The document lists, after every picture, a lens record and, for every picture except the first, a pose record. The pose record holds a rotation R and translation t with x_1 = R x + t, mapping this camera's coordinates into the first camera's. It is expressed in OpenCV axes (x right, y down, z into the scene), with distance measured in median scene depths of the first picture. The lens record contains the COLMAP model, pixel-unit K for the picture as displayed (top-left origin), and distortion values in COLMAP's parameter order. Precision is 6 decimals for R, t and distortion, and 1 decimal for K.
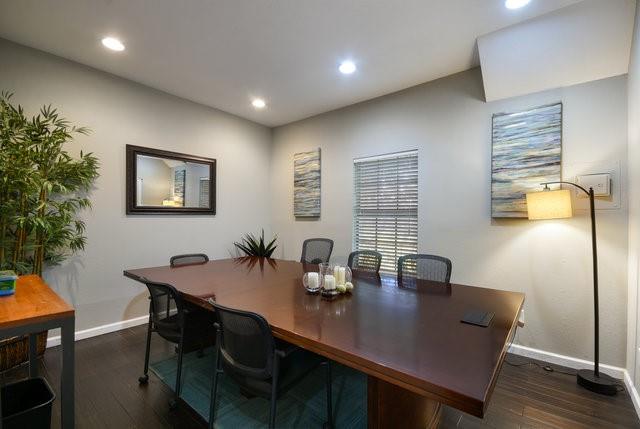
lens RADIAL K [[282.9, 0, 319.8], [0, 282.9, 219.5], [0, 0, 1]] dist [0.005802, 0.000896]
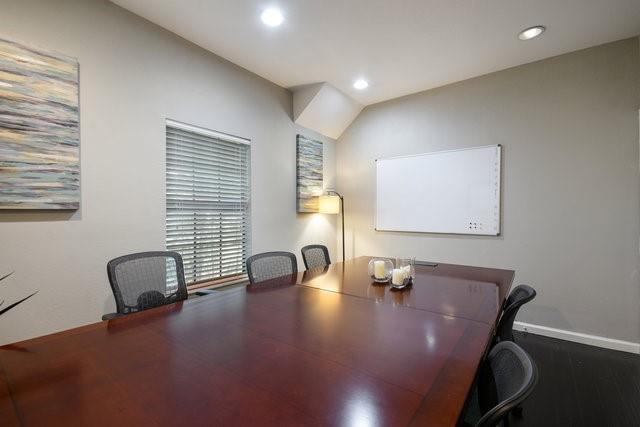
lens RADIAL K [[282.5, 0, 319.8], [0, 282.5, 209.0], [0, 0, 1]] dist [0.003830, -0.000491]
pose [[-0.040408, -0.012072, 0.999110, -0.575901], [-0.020095, 0.999735, 0.011267, -0.030392], [-0.998981, -0.019622, -0.040640, 0.758148]]
